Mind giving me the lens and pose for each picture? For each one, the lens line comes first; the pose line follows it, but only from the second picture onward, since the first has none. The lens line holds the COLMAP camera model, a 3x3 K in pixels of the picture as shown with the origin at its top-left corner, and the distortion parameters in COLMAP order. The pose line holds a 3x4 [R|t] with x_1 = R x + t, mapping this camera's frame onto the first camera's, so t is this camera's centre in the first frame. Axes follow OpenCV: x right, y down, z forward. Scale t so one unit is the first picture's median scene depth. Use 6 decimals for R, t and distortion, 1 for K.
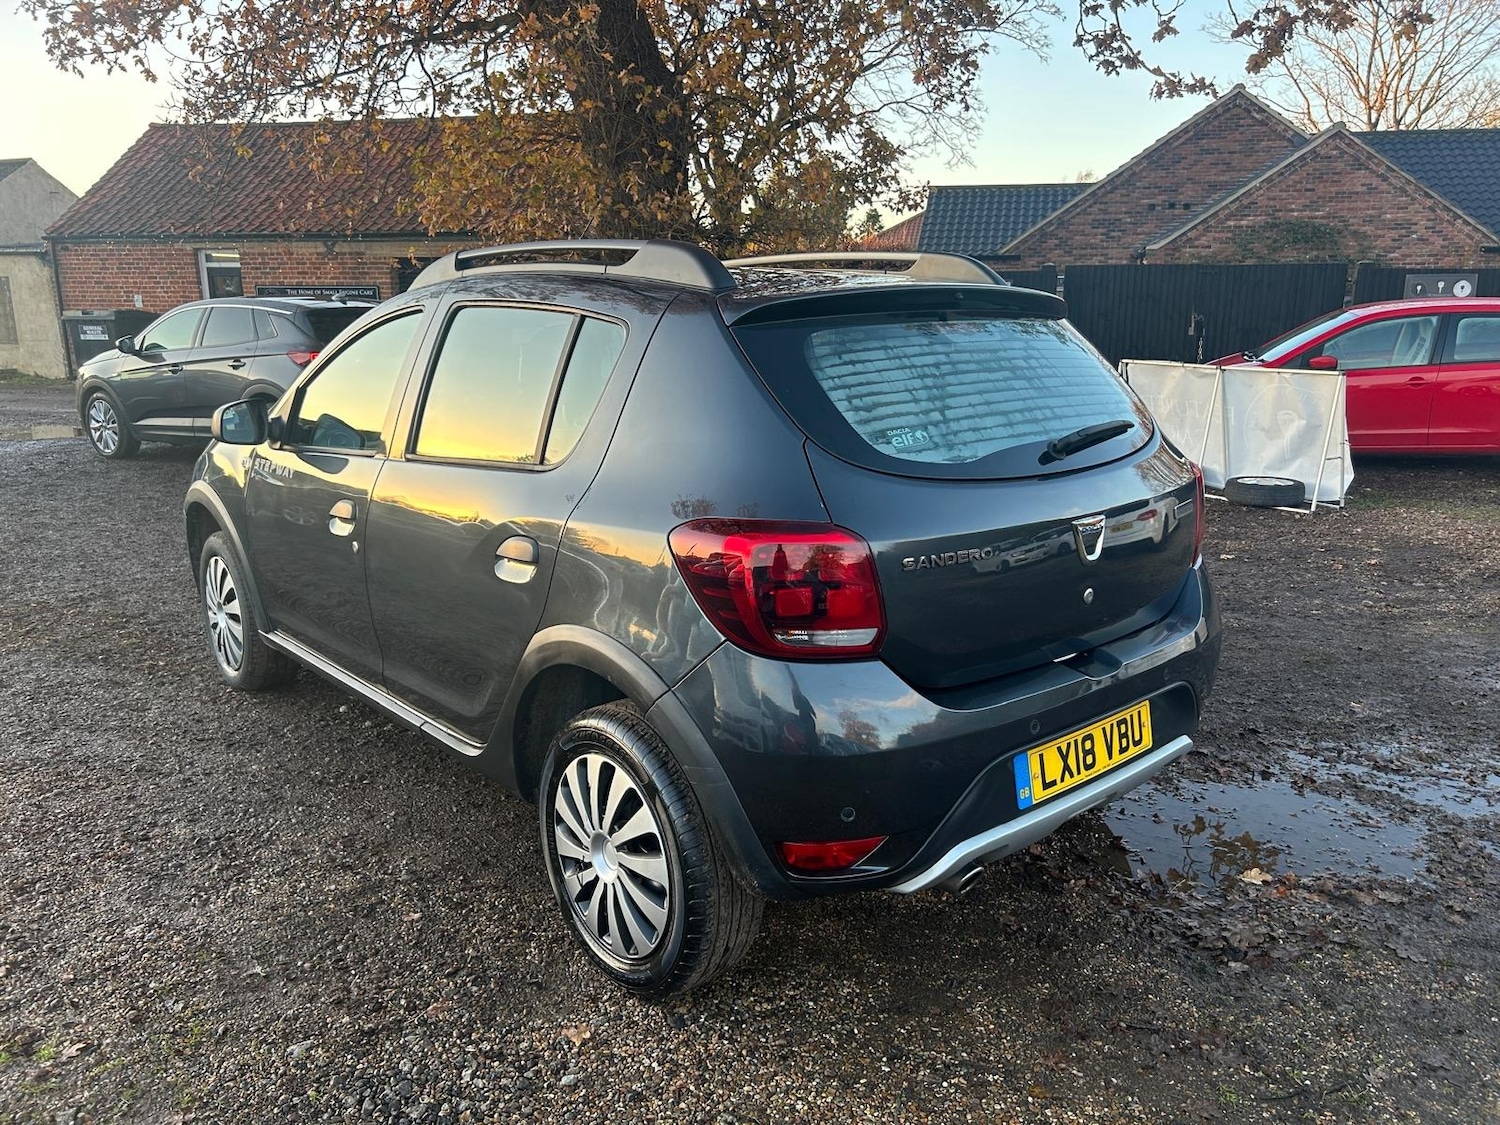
lens RADIAL K [[1112.6, 0, 750.0], [0, 1112.6, 562.5], [0, 0, 1]] dist [0.046138, -0.048014]
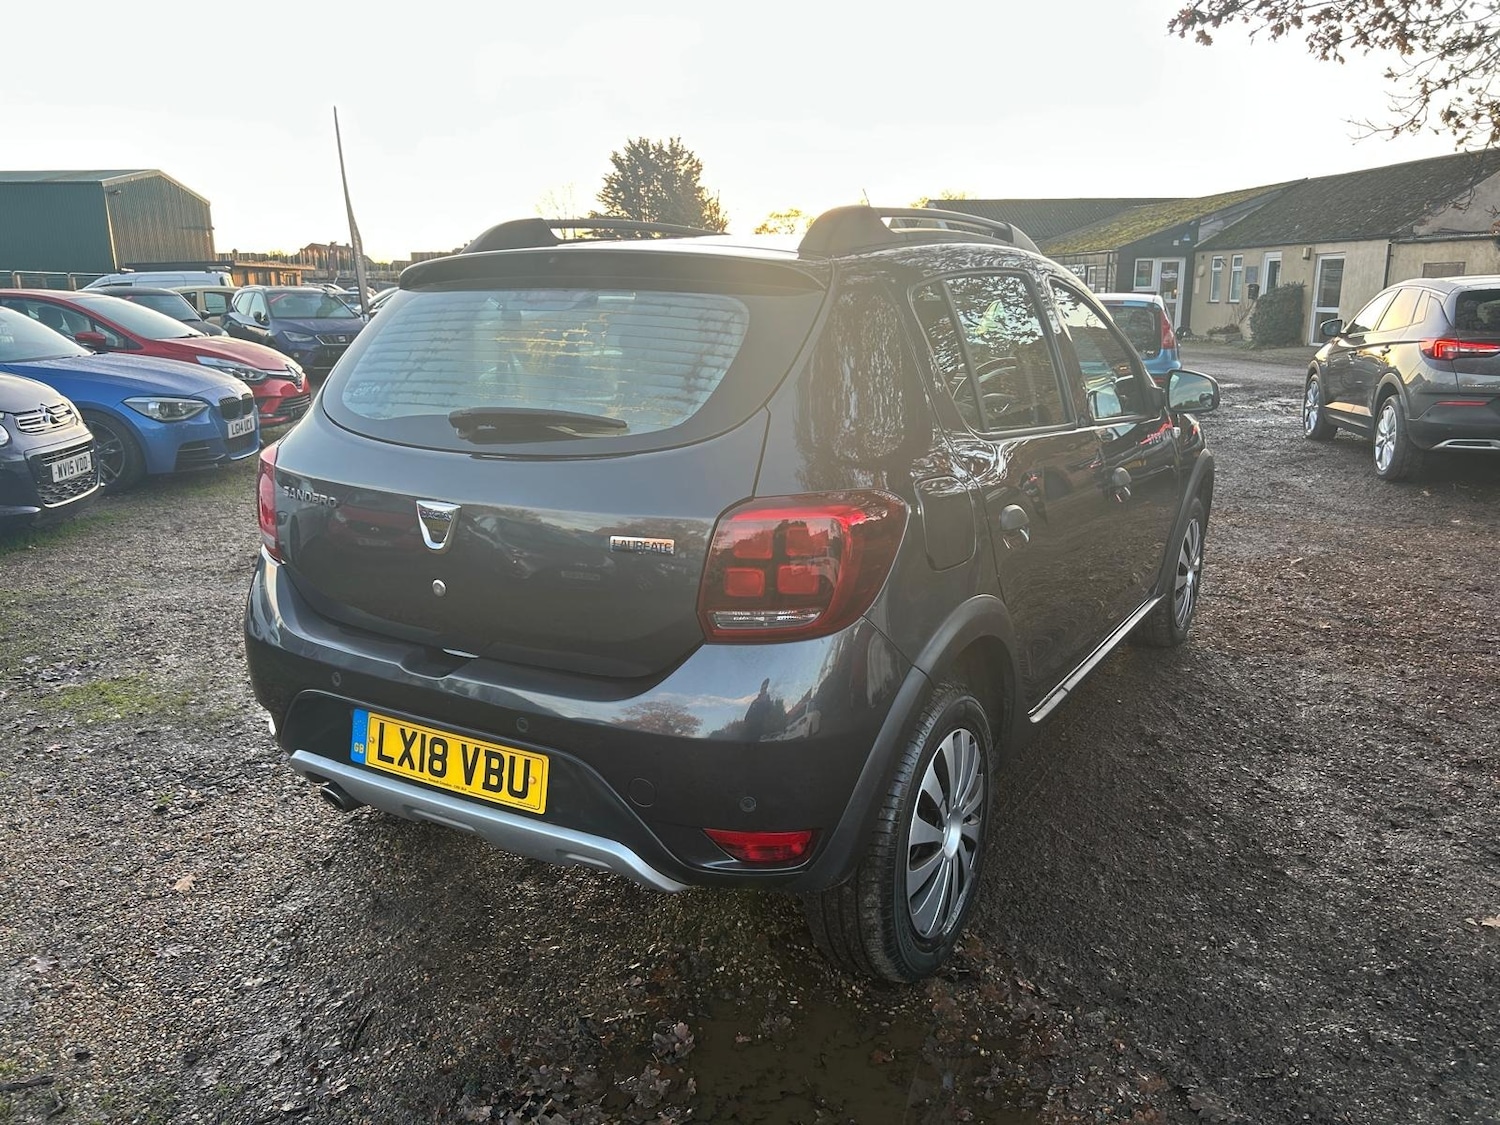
lens RADIAL K [[1119.7, 0, 757.5], [0, 1119.7, 563.7], [0, 0, 1]] dist [0.049870, -0.060125]
pose [[0.331885, 0.224871, -0.916125, 0.351907], [-0.215241, 0.963604, 0.158550, -0.054757], [0.918435, 0.144567, 0.368207, 0.257030]]
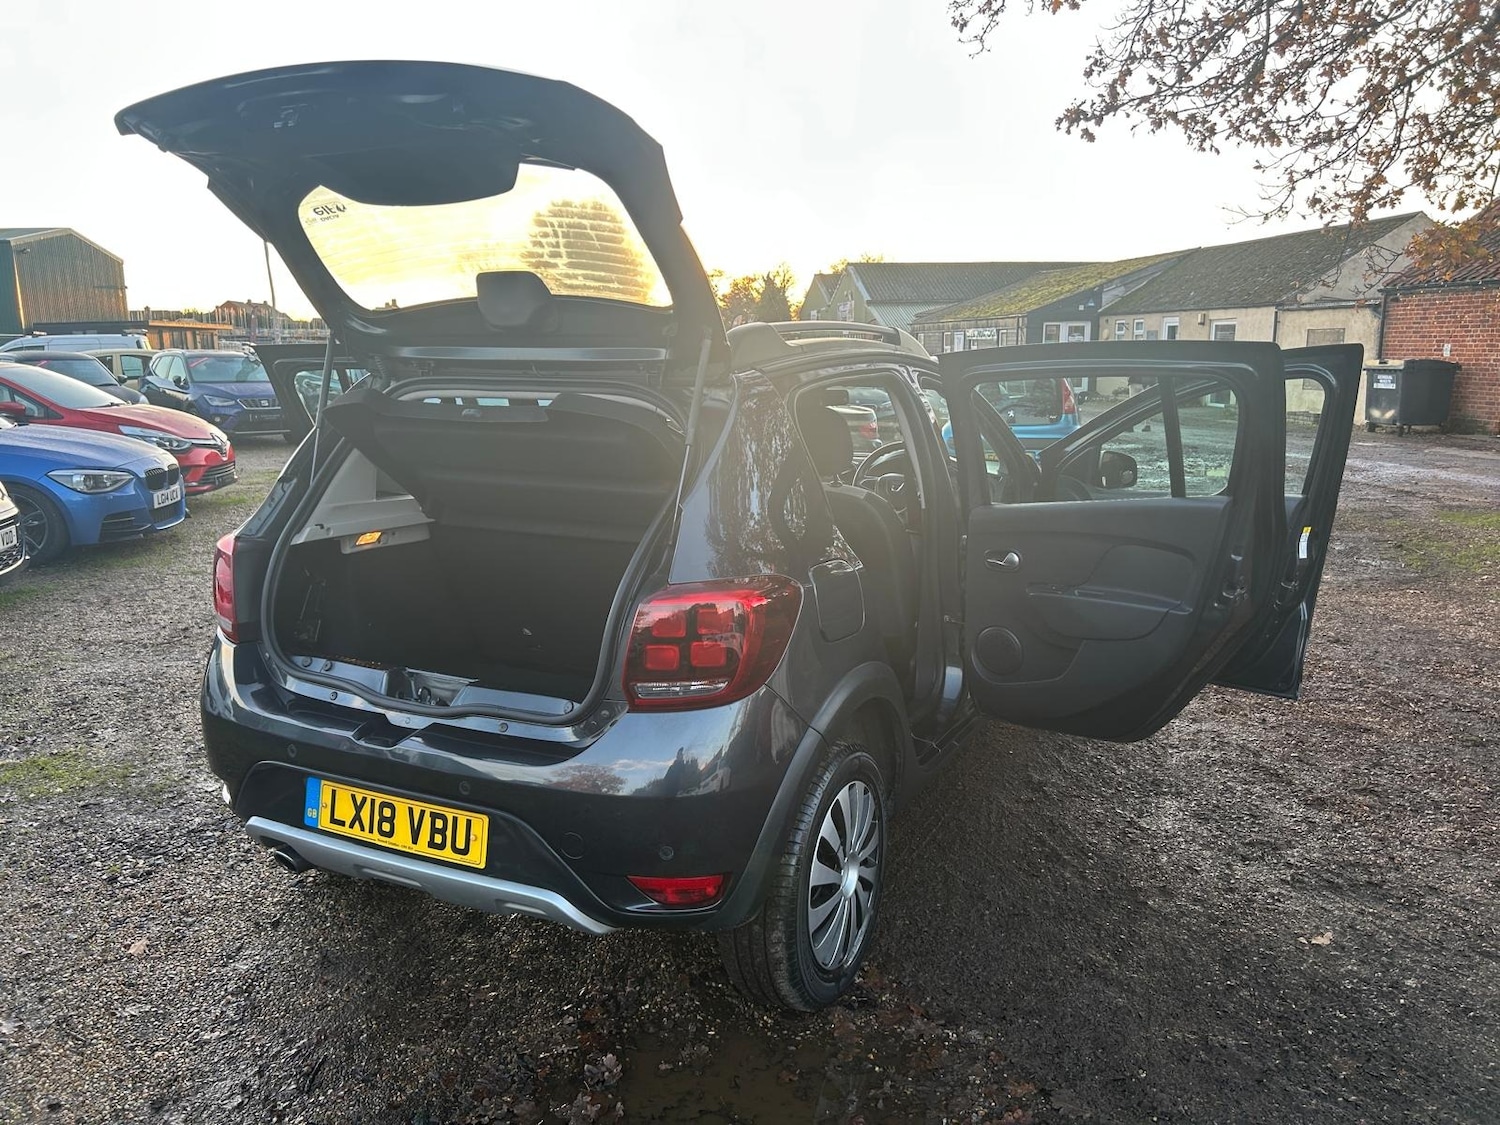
lens RADIAL K [[1112.6, 0, 750.0], [0, 1112.6, 562.5], [0, 0, 1]] dist [0.046138, -0.048014]
pose [[0.387689, 0.172487, -0.905508, 0.384377], [-0.207868, 0.973393, 0.096420, -0.065888], [0.898047, 0.150845, 0.413228, 0.246247]]
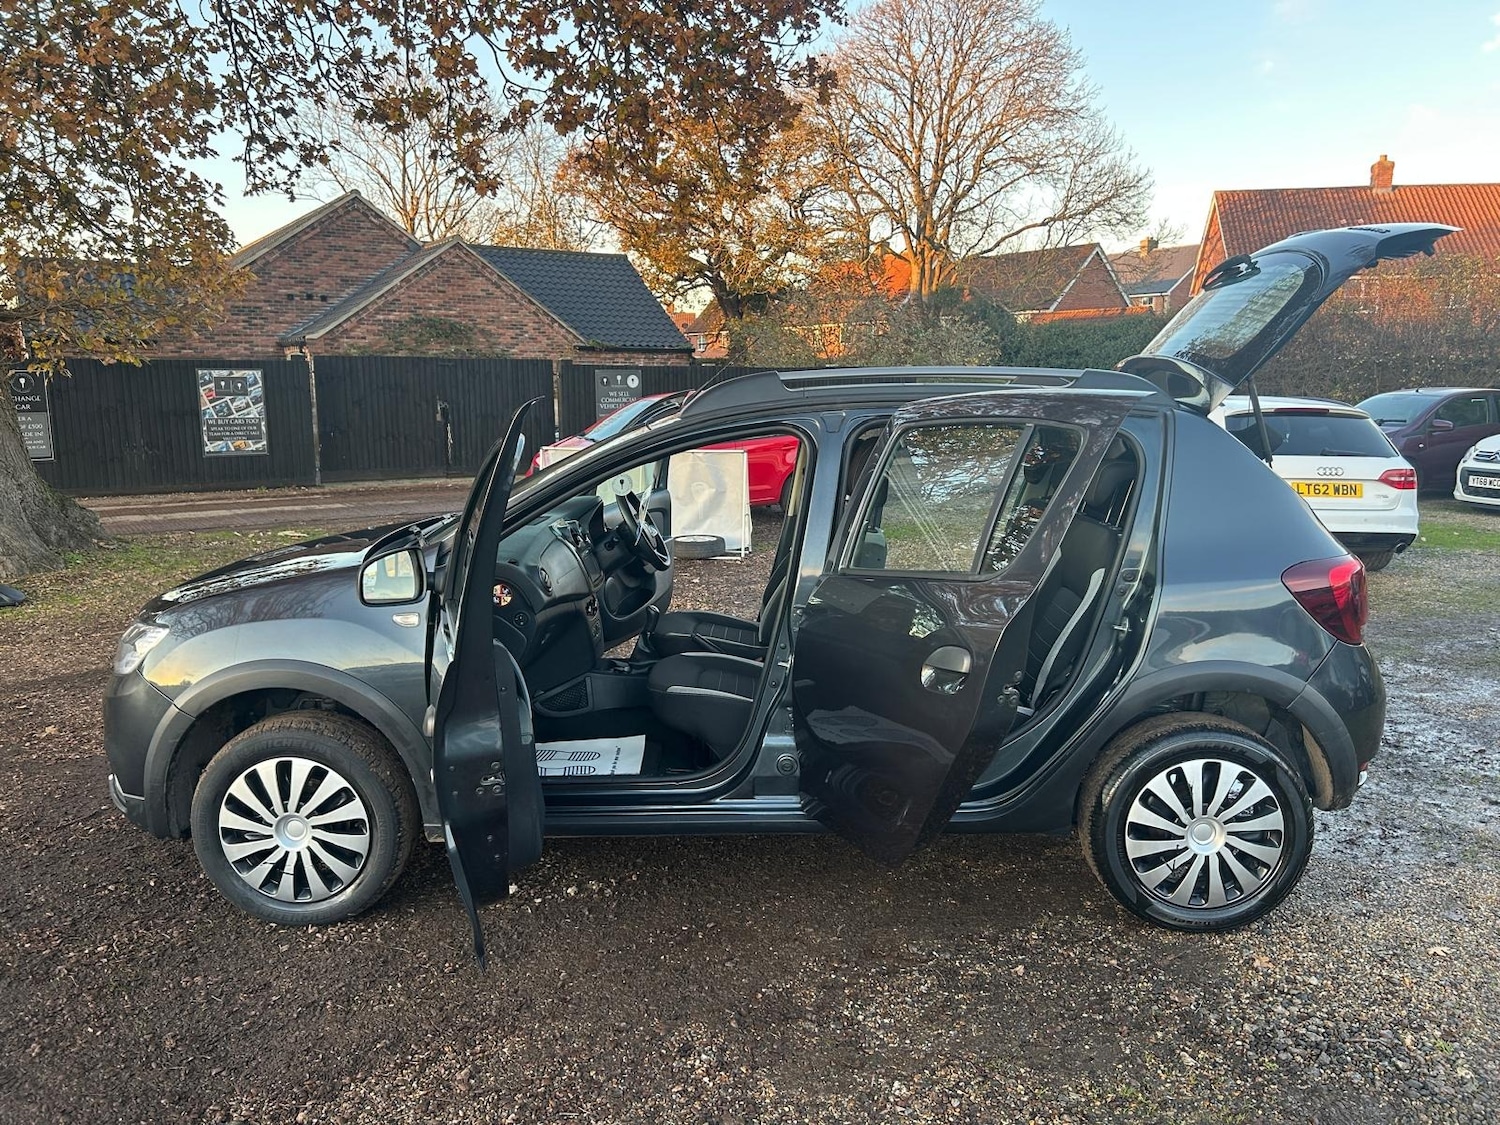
lens RADIAL K [[1112.6, 0, 750.0], [0, 1112.6, 562.5], [0, 0, 1]] dist [0.046138, -0.048014]
pose [[0.685208, -0.118459, 0.718649, -0.410153], [0.169743, 0.985488, 0.000599, -0.042374], [-0.708292, 0.121575, 0.695372, 0.123459]]
